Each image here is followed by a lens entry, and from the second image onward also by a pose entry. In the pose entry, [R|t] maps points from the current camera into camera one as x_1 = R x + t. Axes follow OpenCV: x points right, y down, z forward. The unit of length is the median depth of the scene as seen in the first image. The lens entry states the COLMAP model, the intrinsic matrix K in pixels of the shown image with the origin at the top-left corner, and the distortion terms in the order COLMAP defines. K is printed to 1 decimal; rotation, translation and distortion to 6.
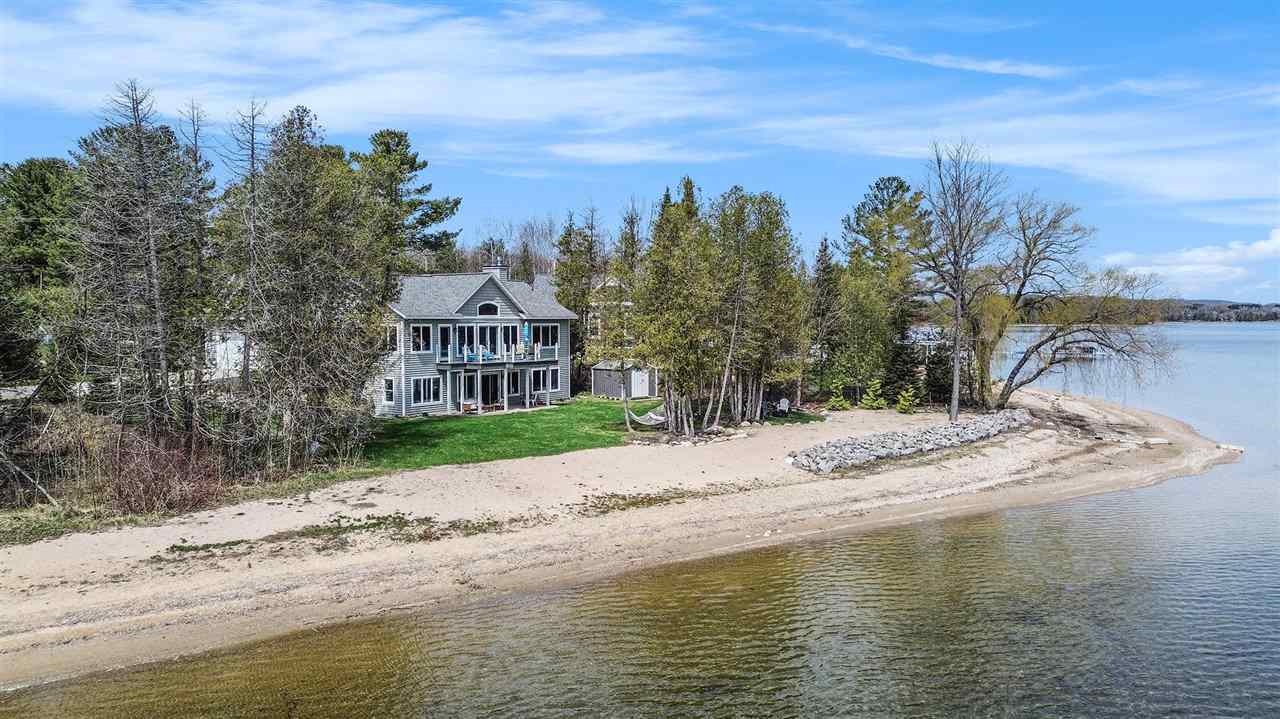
lens RADIAL K [[891.7, 0, 649.1], [0, 891.7, 362.7], [0, 0, 1]] dist [0.028677, -0.013304]
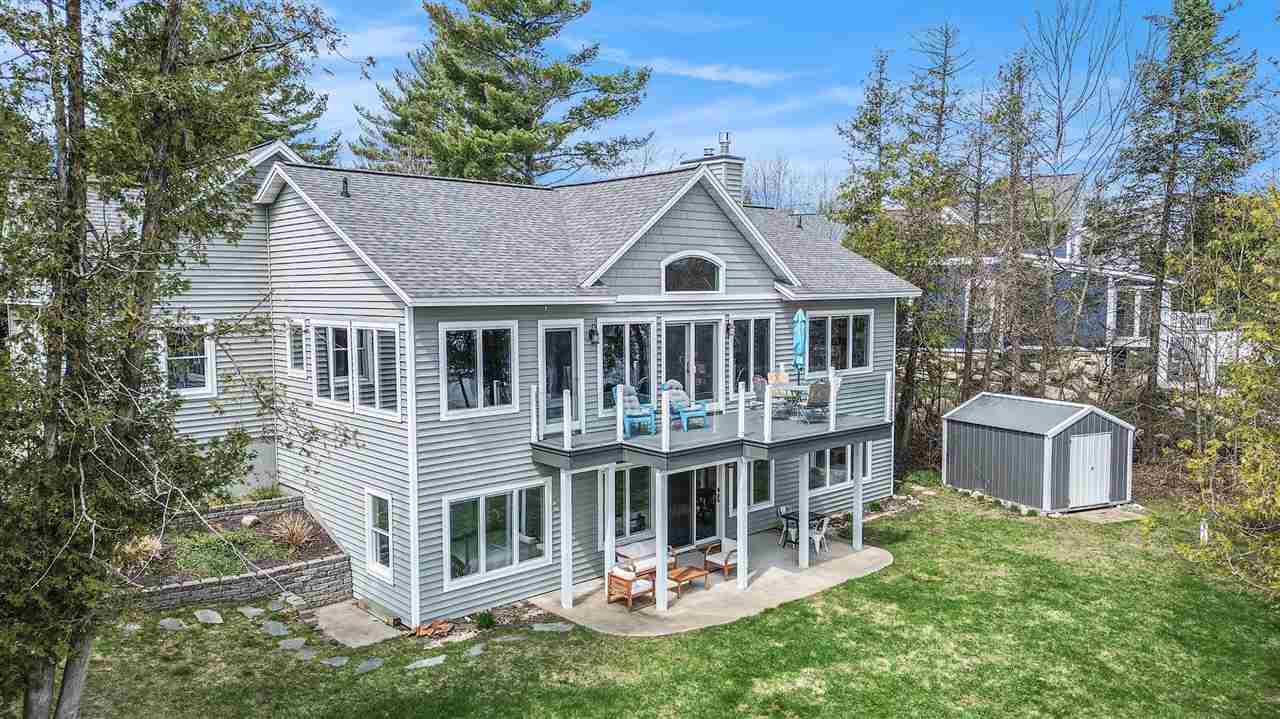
lens RADIAL K [[891.7, 0, 639.5], [0, 891.7, 360.8], [0, 0, 1]] dist [0.028677, -0.013304]
pose [[0.970334, 0.020564, -0.240891, -0.117860], [-0.011554, 0.999182, 0.038756, -0.039972], [0.241491, -0.034823, 0.969778, 0.668696]]
